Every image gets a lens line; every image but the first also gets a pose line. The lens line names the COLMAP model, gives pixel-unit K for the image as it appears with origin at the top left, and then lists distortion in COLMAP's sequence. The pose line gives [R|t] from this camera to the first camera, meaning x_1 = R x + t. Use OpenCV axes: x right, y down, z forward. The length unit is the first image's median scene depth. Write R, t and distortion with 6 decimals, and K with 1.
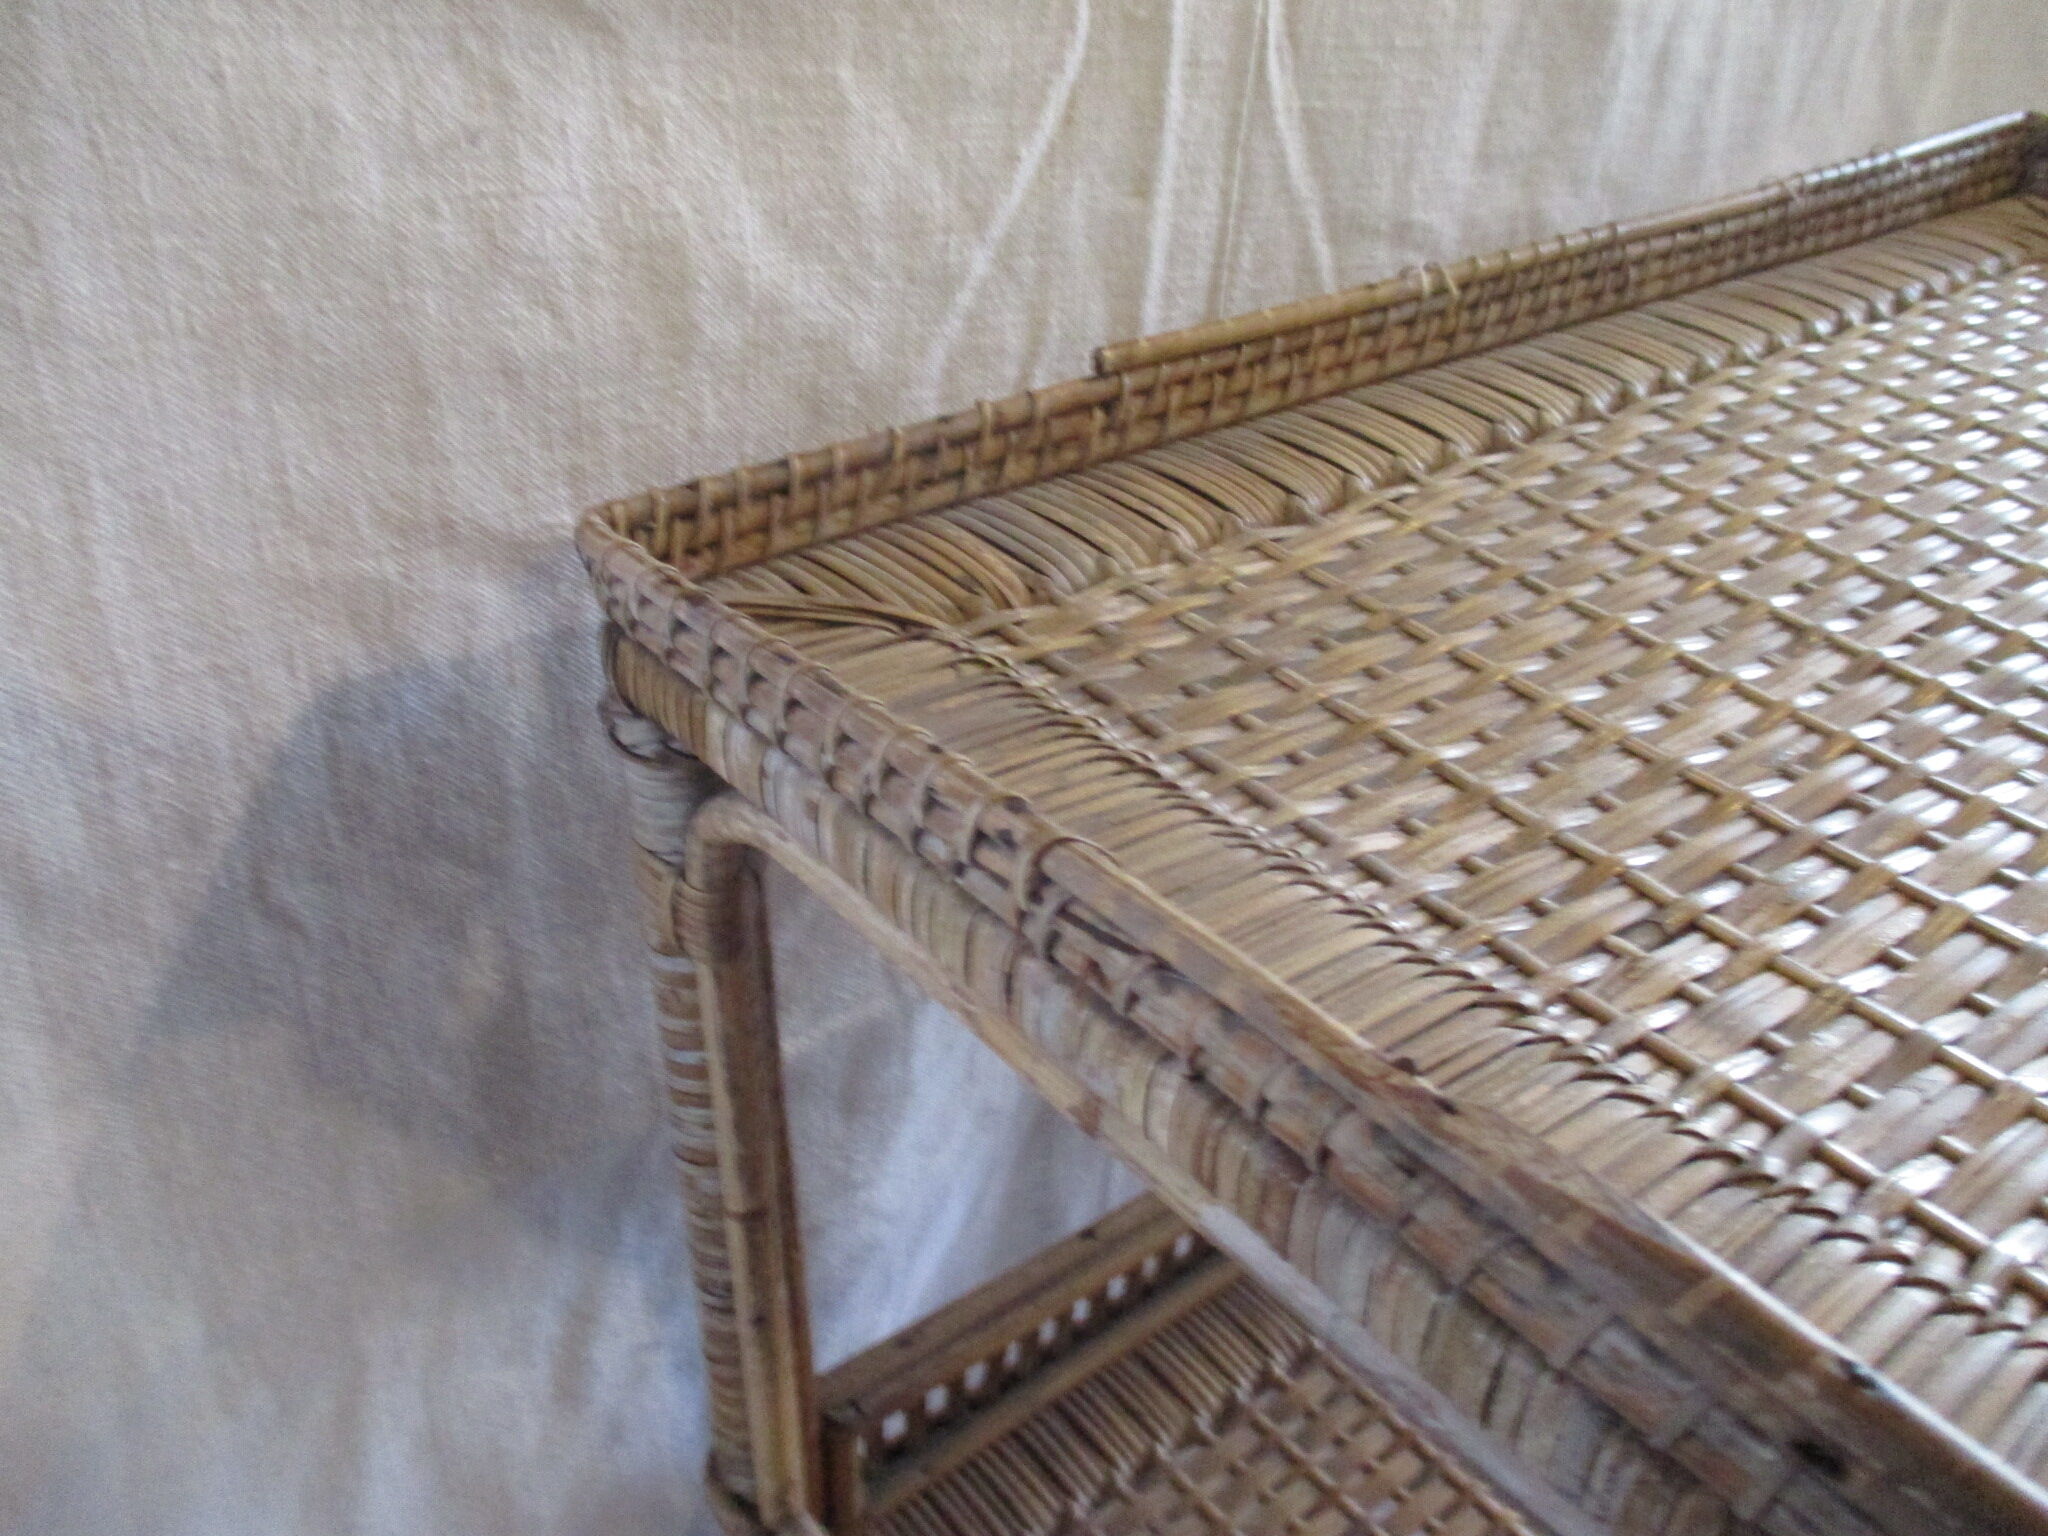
lens RADIAL K [[1692.9, 0, 1032.1], [0, 1692.9, 776.0], [0, 0, 1]] dist [-0.030754, 0.011665]
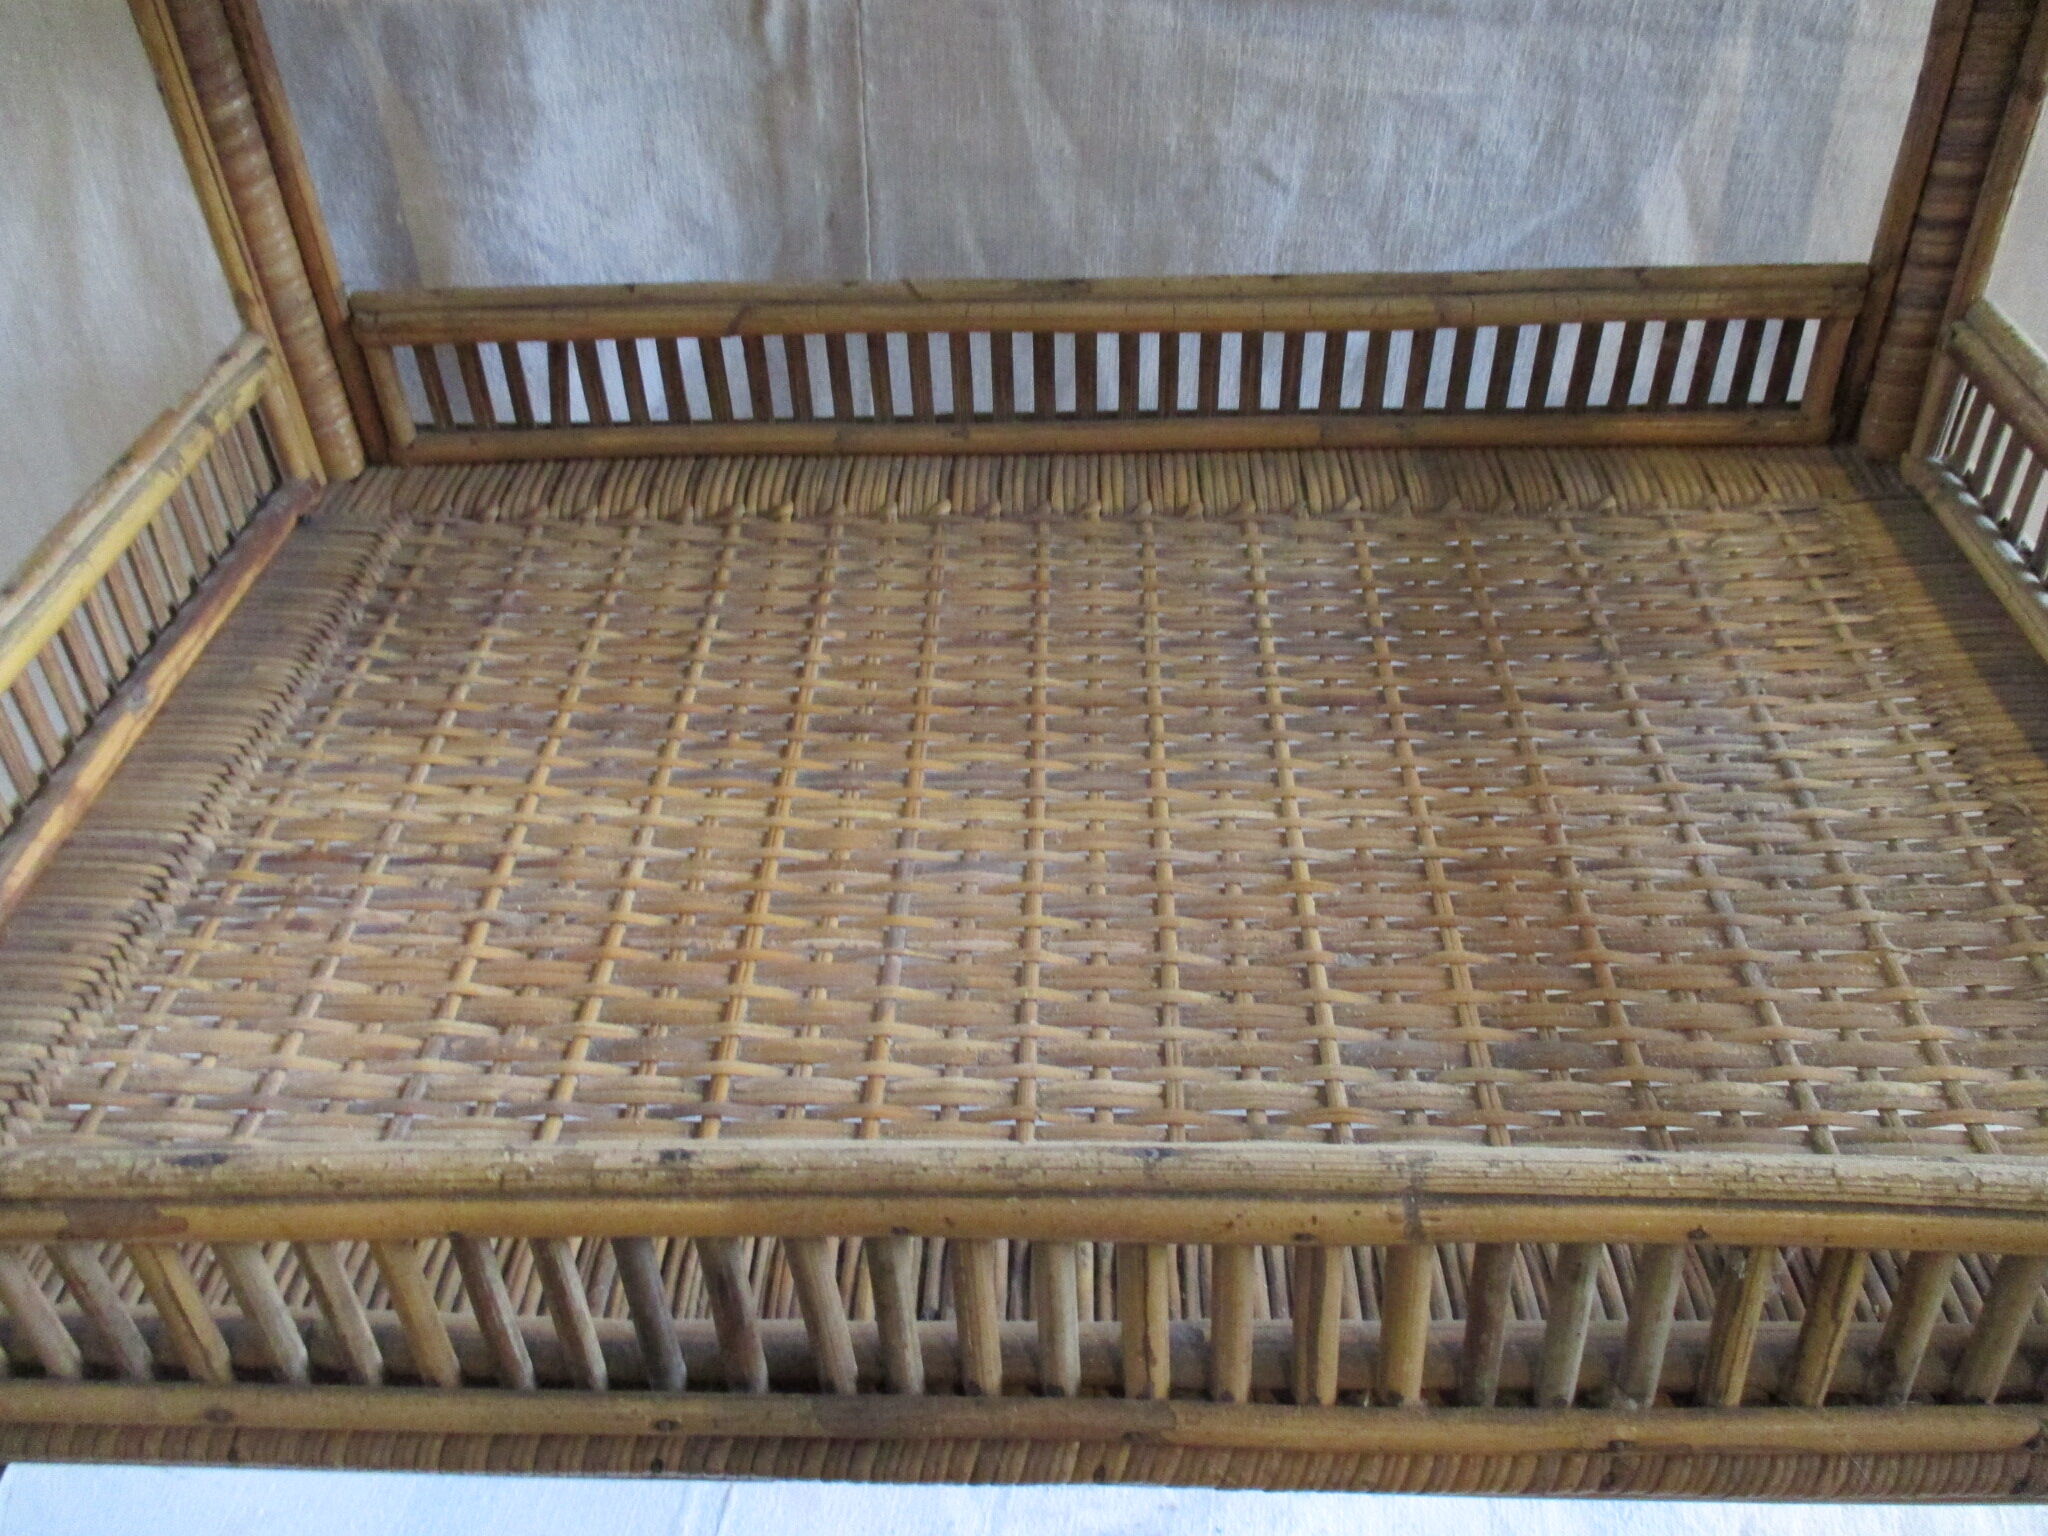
lens RADIAL K [[1692.9, 0, 1039.6], [0, 1692.9, 765.2], [0, 0, 1]] dist [-0.030754, 0.011665]
pose [[0.765967, 0.366326, -0.528299, 1.364501], [-0.303594, 0.930481, 0.205028, 0.378536], [0.566679, 0.003344, 0.823932, 0.365927]]
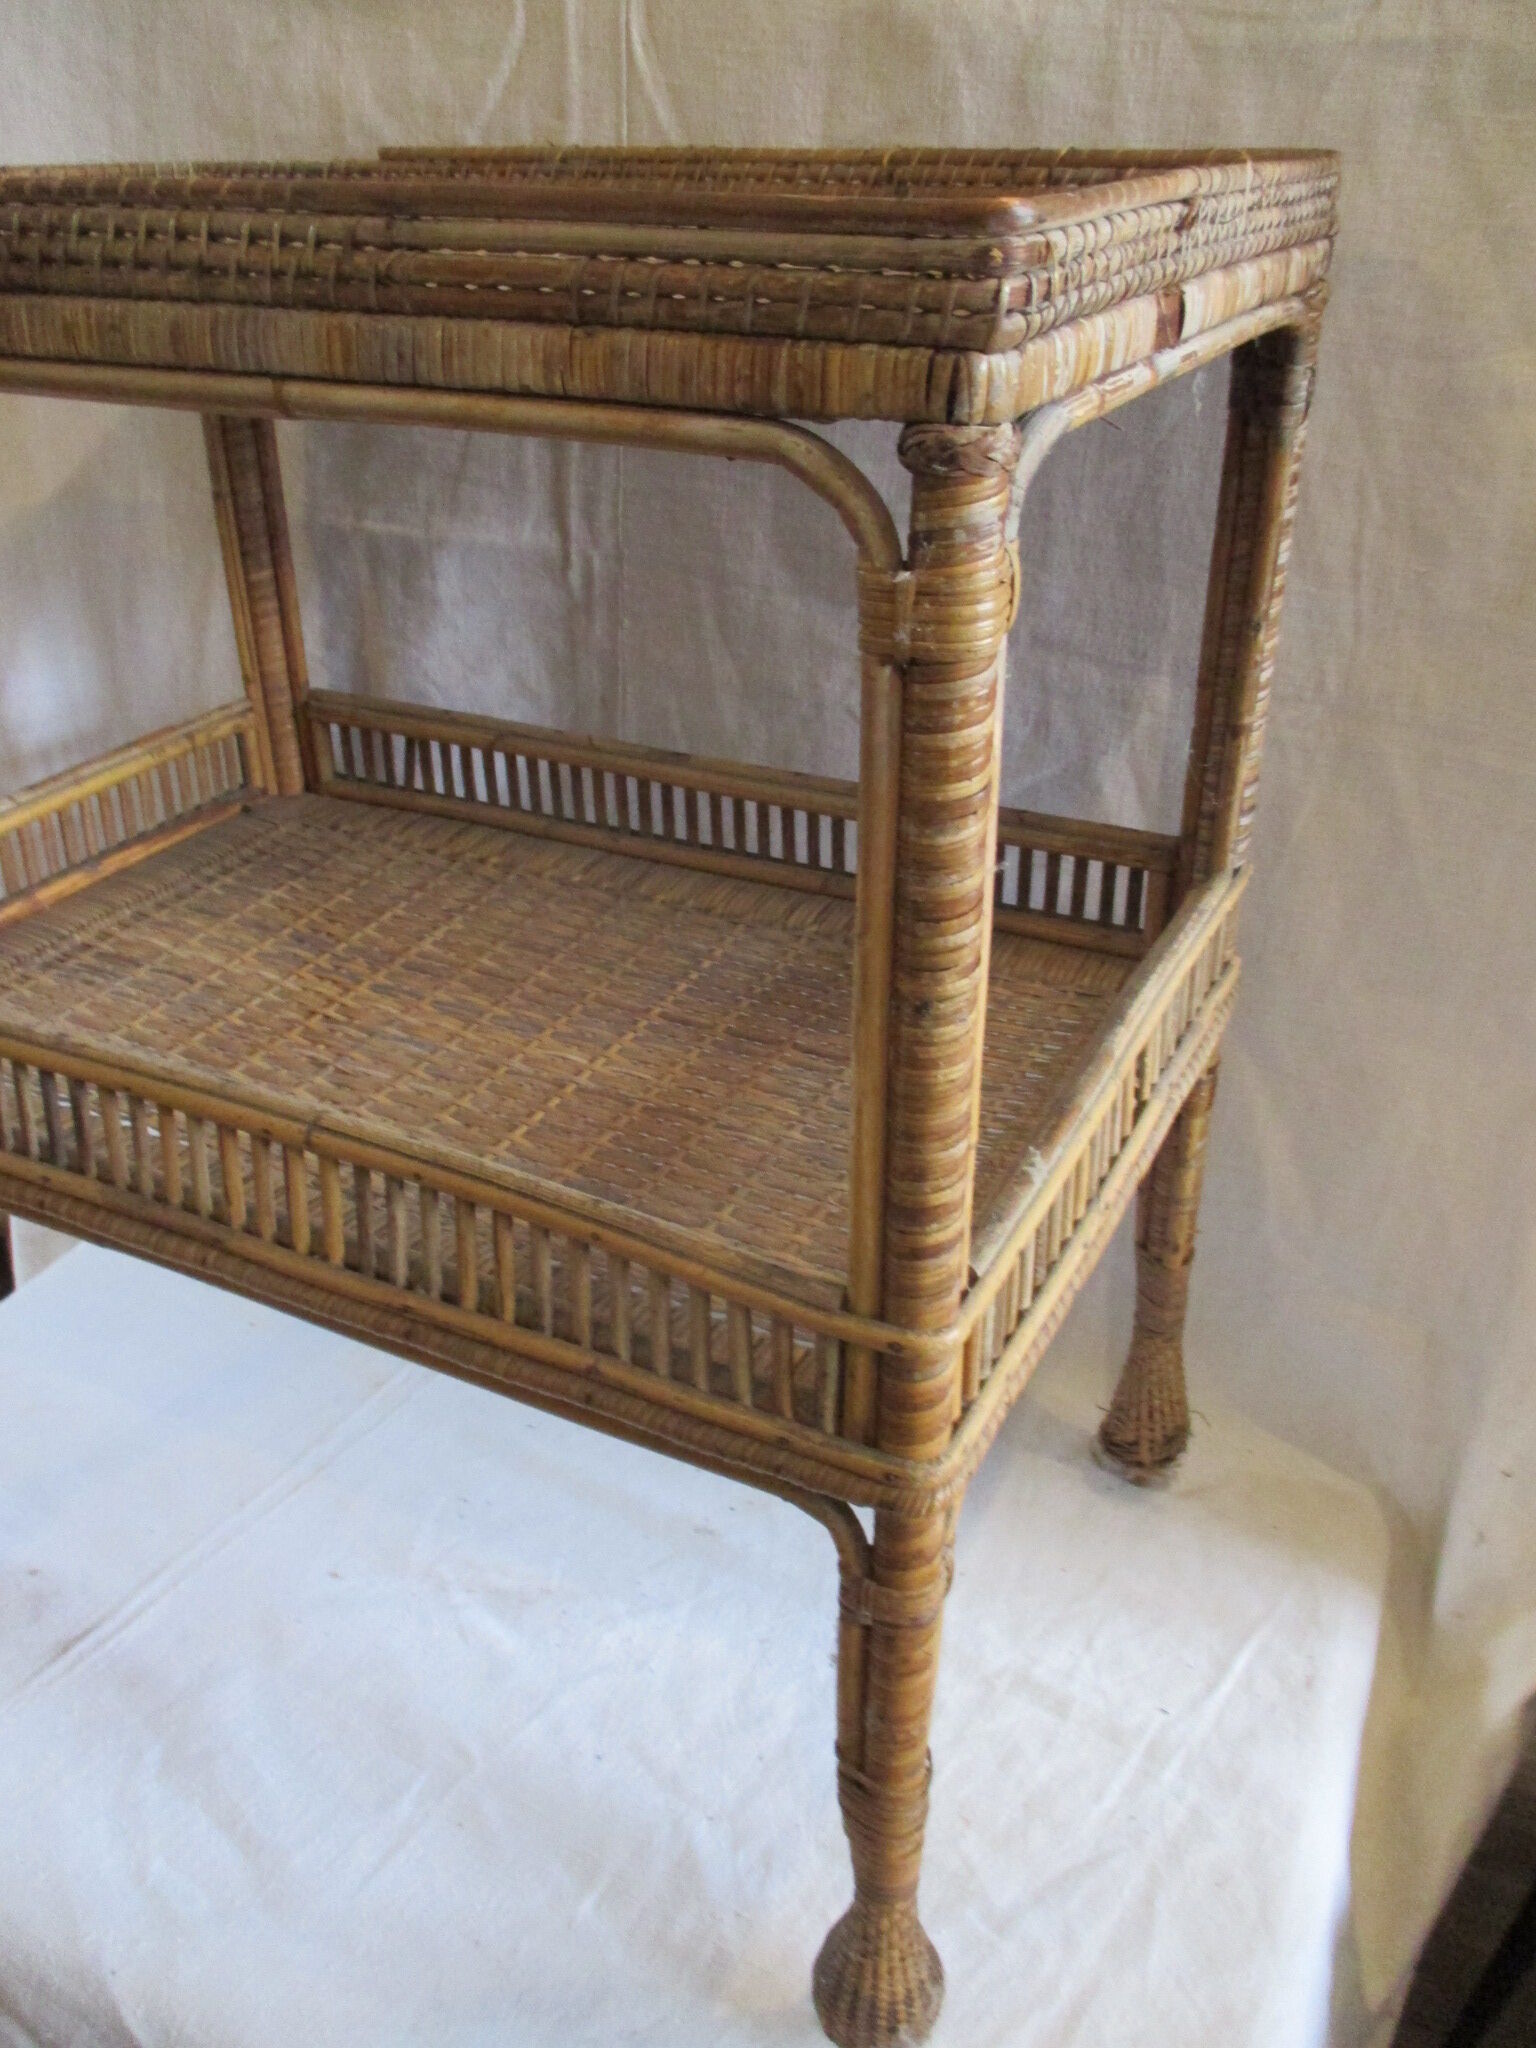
lens RADIAL K [[1692.9, 0, 776.3], [0, 1692.9, 1026.8], [0, 0, 1]] dist [-0.030754, 0.011665]
pose [[0.431754, 0.419783, -0.798355, 2.594067], [-0.477264, 0.857370, 0.192707, 0.069685], [0.765381, 0.297824, 0.570520, 0.497626]]
